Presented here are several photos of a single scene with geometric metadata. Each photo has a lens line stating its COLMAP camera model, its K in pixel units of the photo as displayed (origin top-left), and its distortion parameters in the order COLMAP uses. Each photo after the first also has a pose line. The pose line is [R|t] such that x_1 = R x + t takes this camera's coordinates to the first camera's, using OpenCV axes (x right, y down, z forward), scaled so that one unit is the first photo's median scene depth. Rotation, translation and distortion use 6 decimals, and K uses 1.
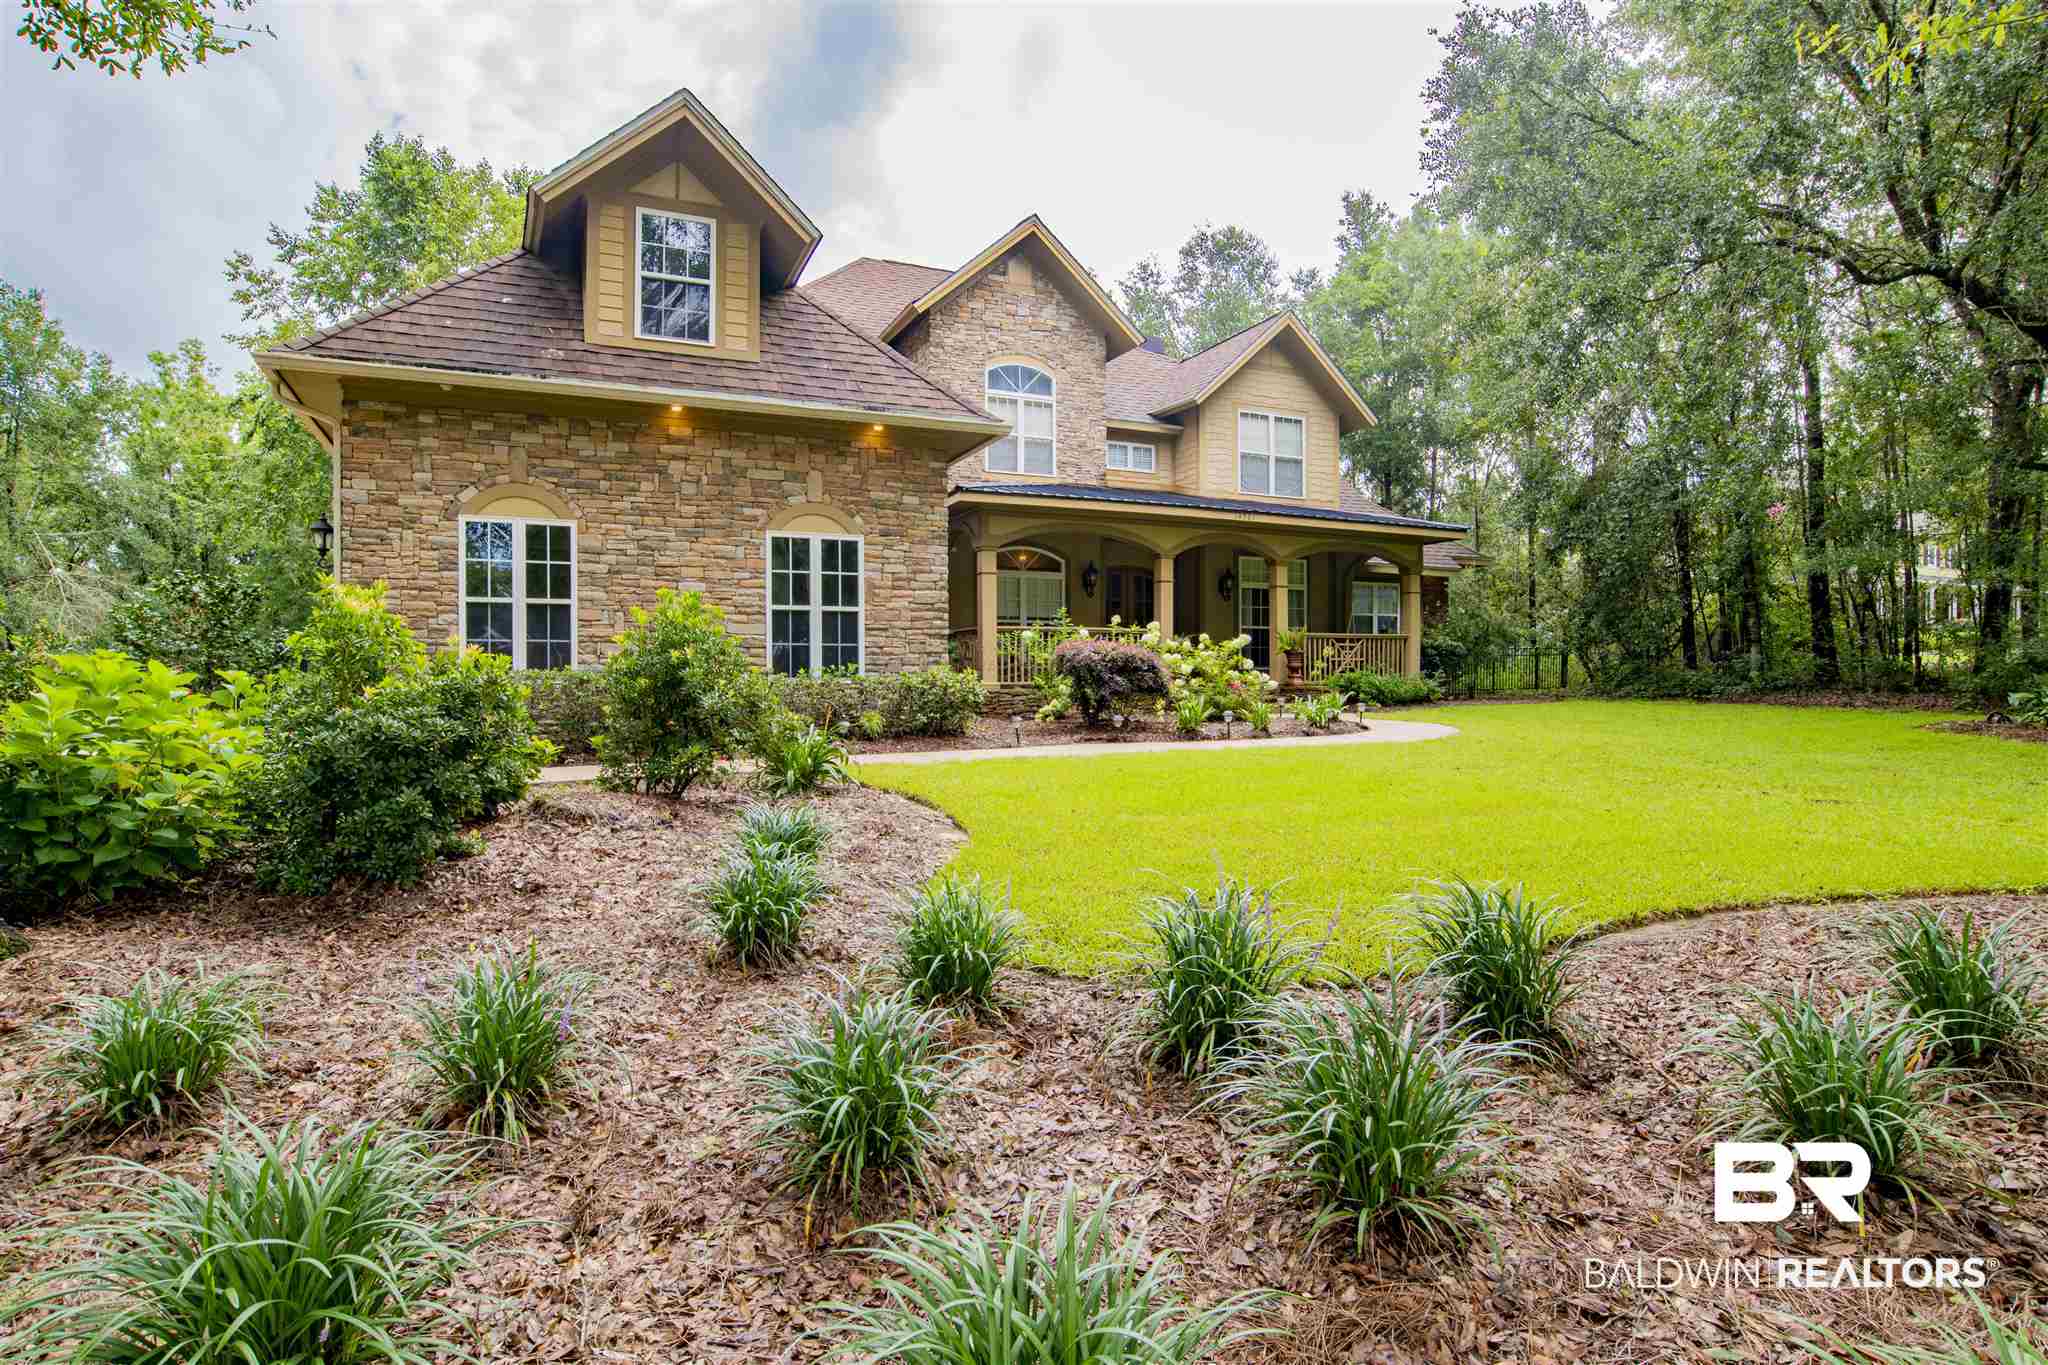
lens RADIAL K [[1037.9, 0, 994.1], [0, 1037.9, 723.7], [0, 0, 1]] dist [-0.058397, 0.019851]
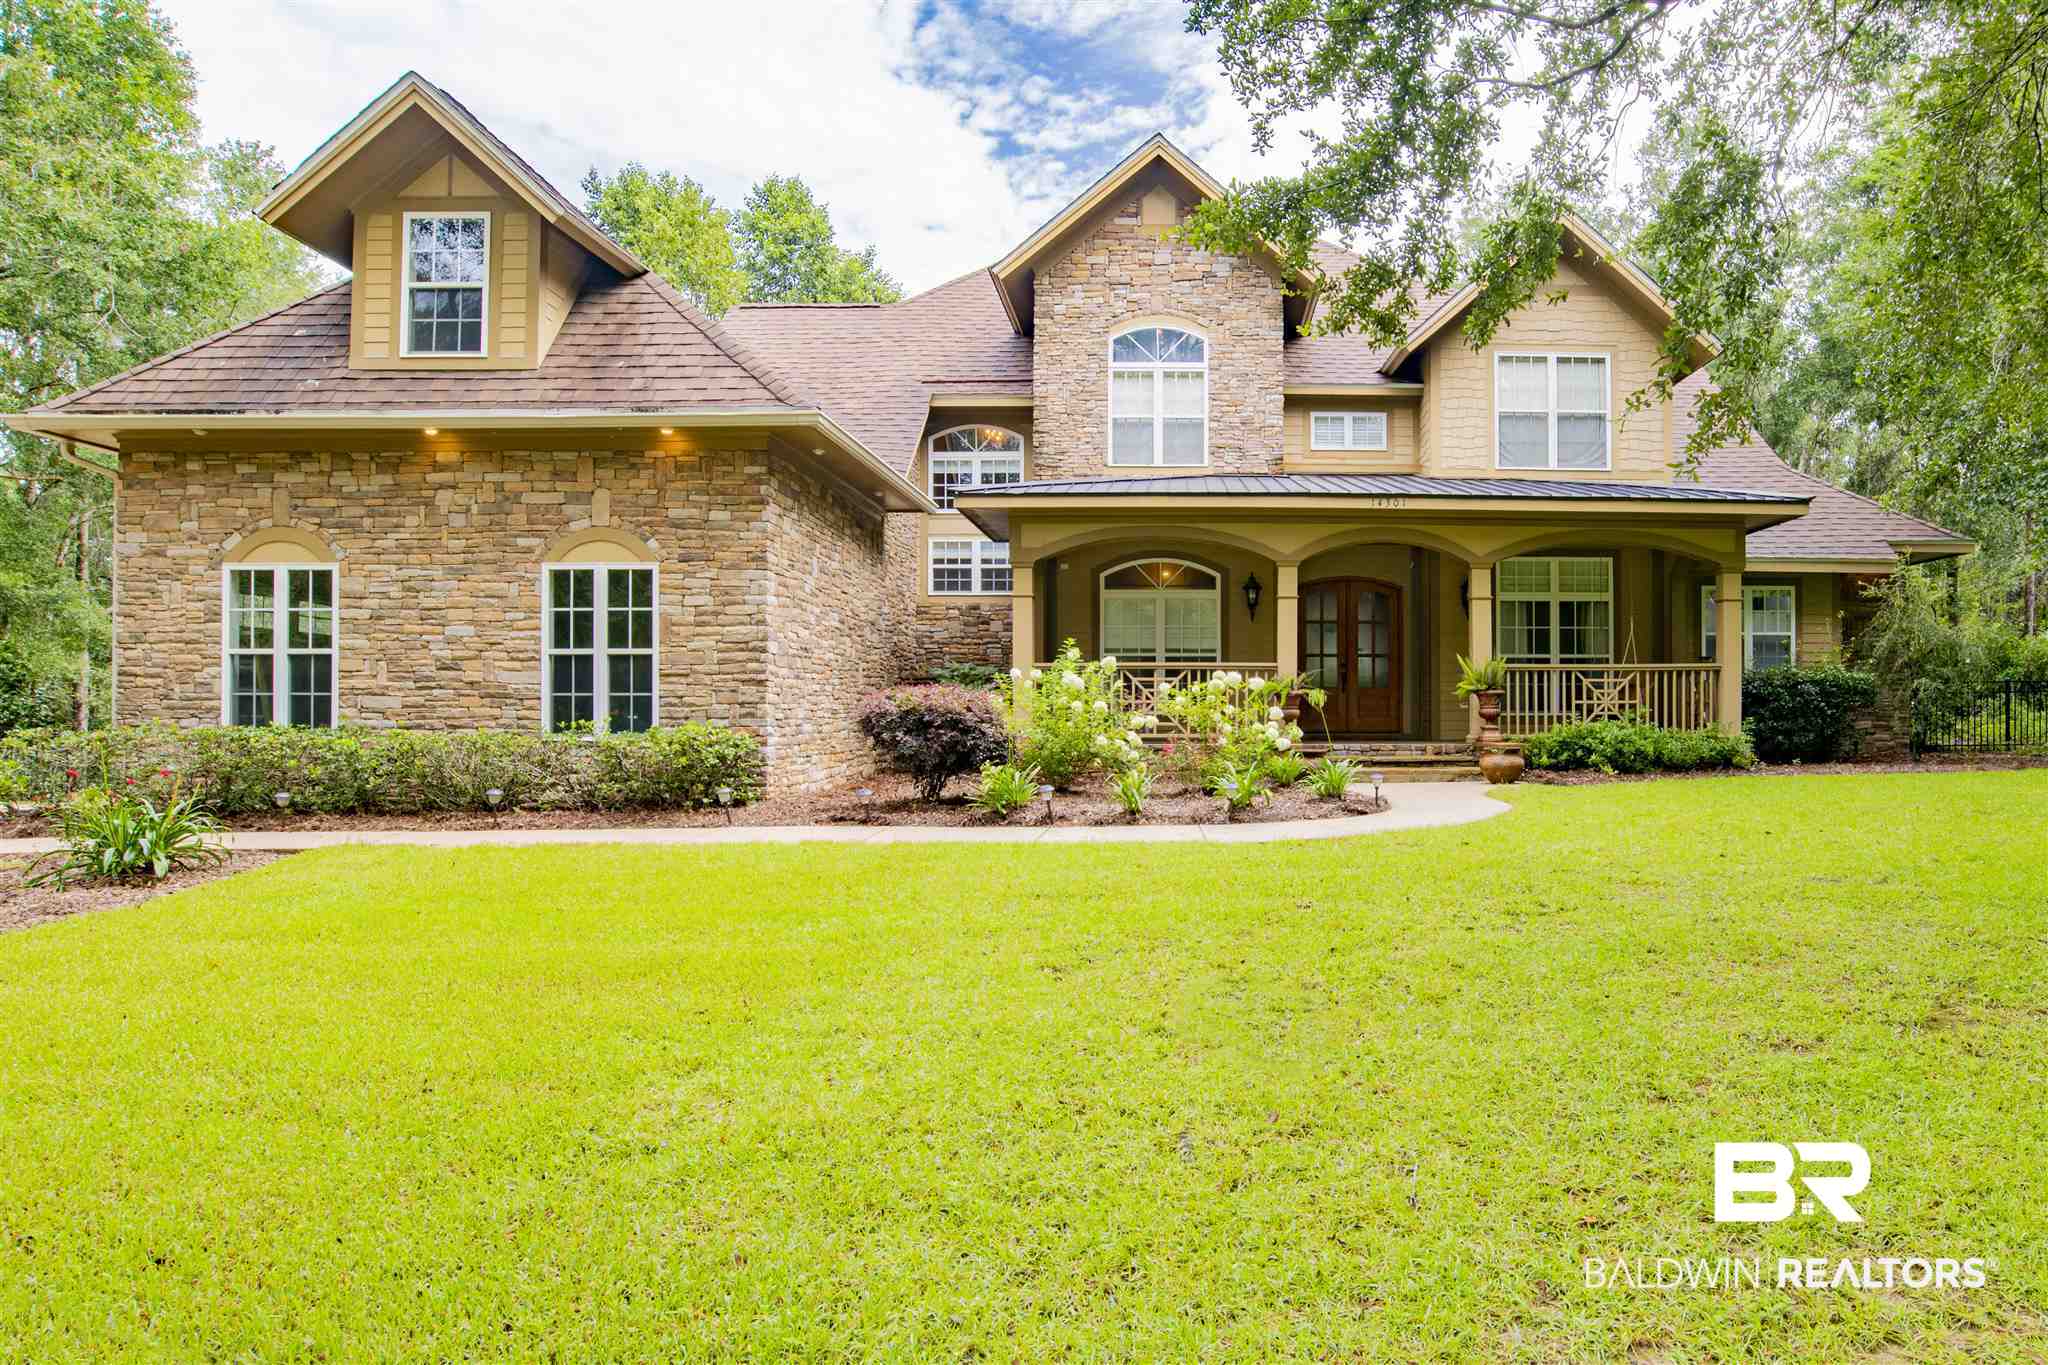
lens RADIAL K [[1228.1, 0, 1238.8], [0, 1228.1, 736.5], [0, 0, 1]] dist [-0.056201, 0.018886]
pose [[0.931383, 0.005268, -0.364003, 0.533962], [-0.015748, 0.999542, -0.025828, -0.020616], [0.363701, 0.029788, 0.931040, 0.221322]]
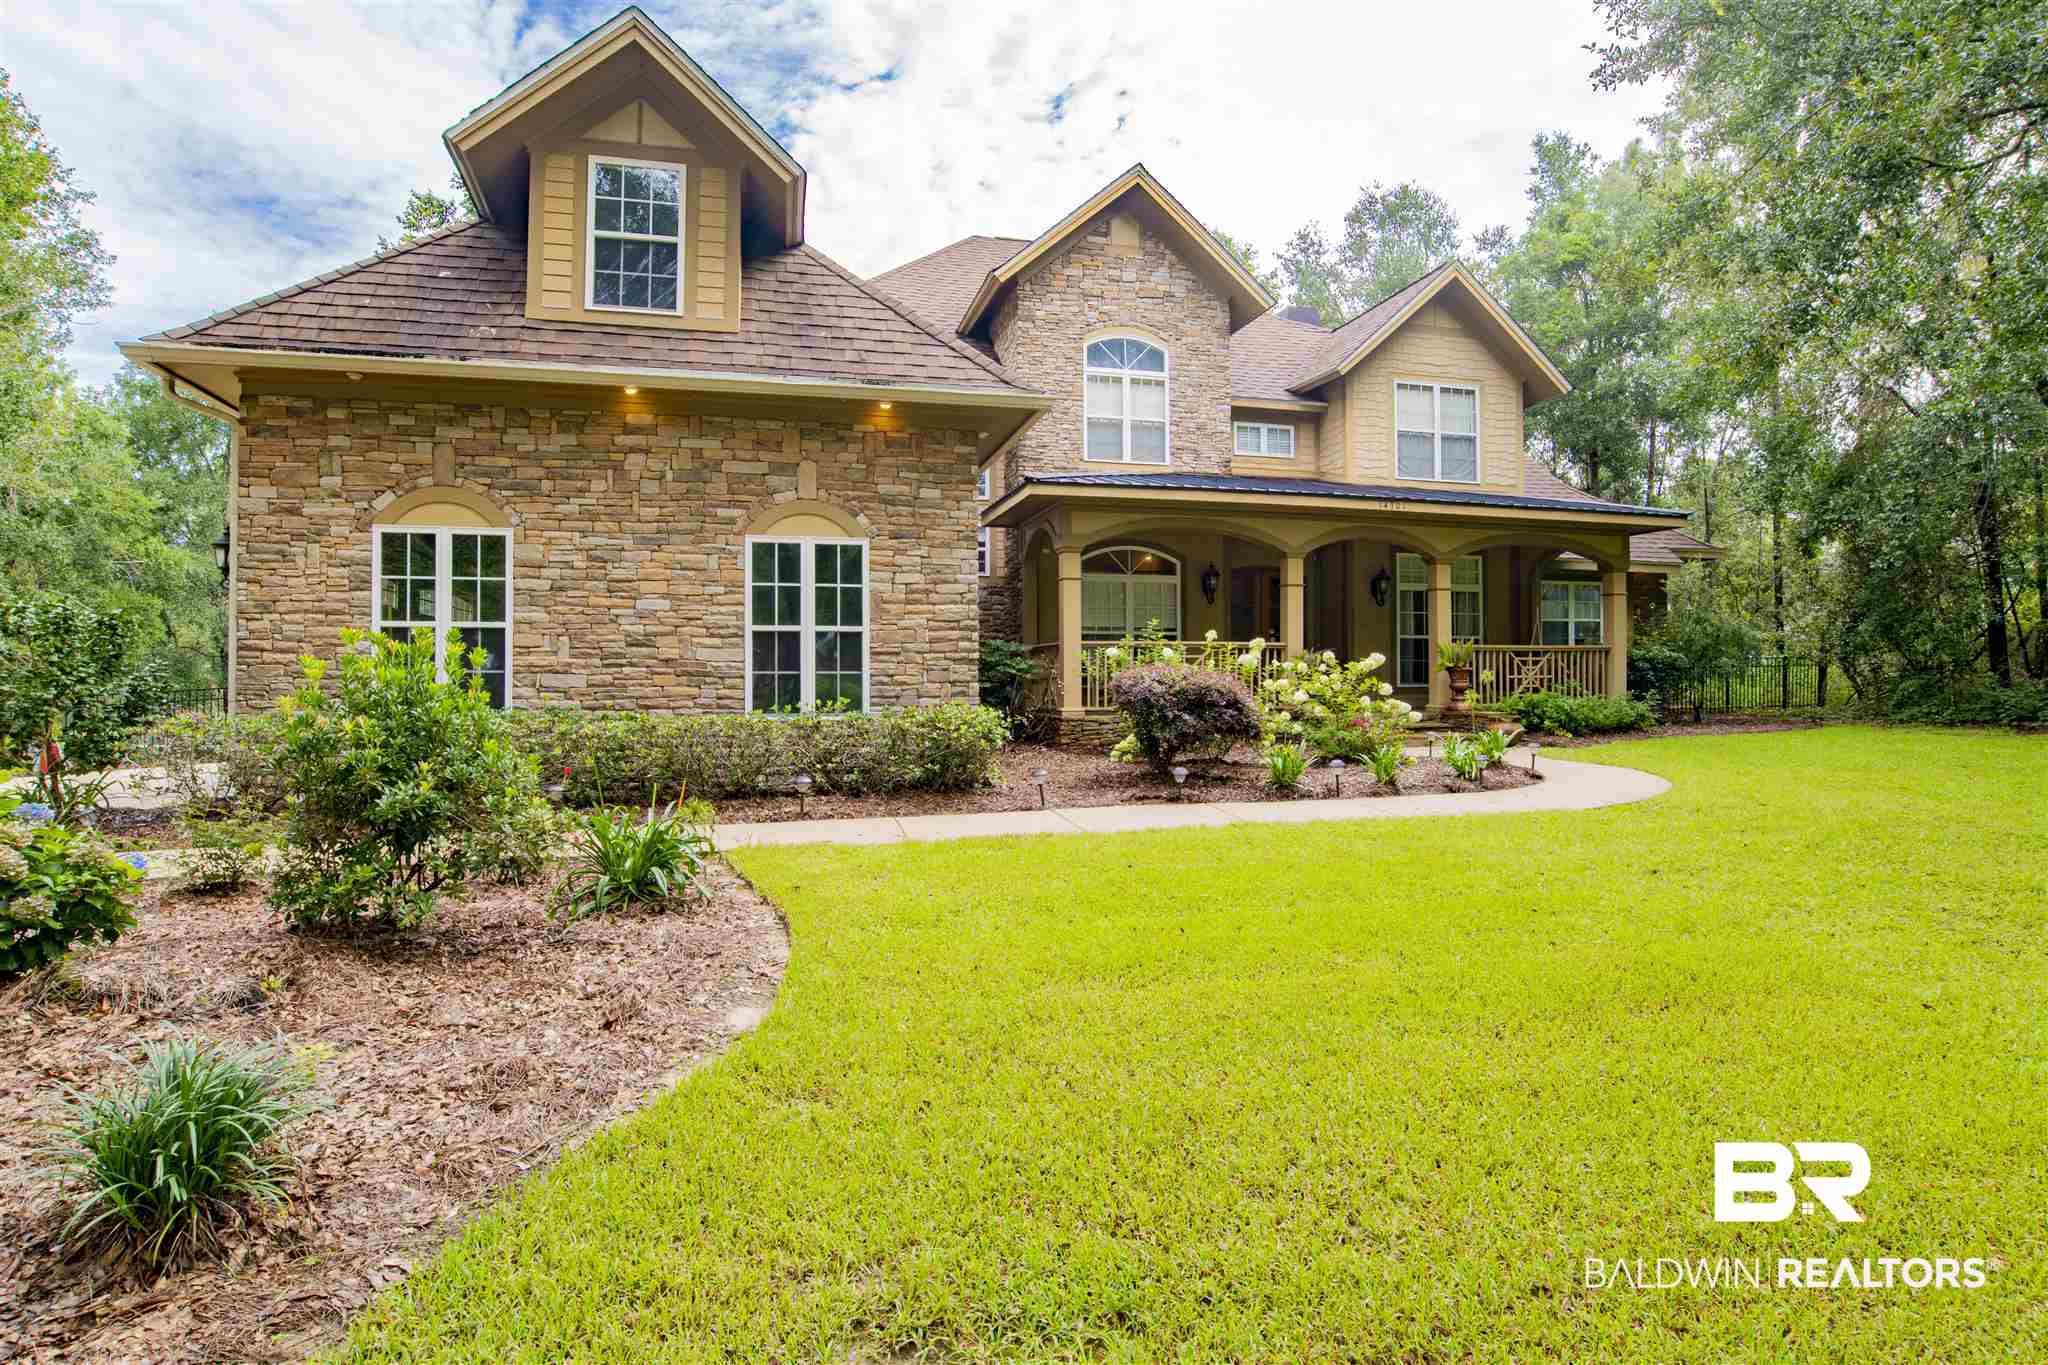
lens RADIAL K [[1037.9, 0, 1020.3], [0, 1037.9, 691.7], [0, 0, 1]] dist [-0.058397, 0.019851]
pose [[0.986947, 0.001141, -0.161039, 0.098716], [-0.006224, 0.999498, -0.031062, -0.030497], [0.160923, 0.031659, 0.986459, 0.181893]]
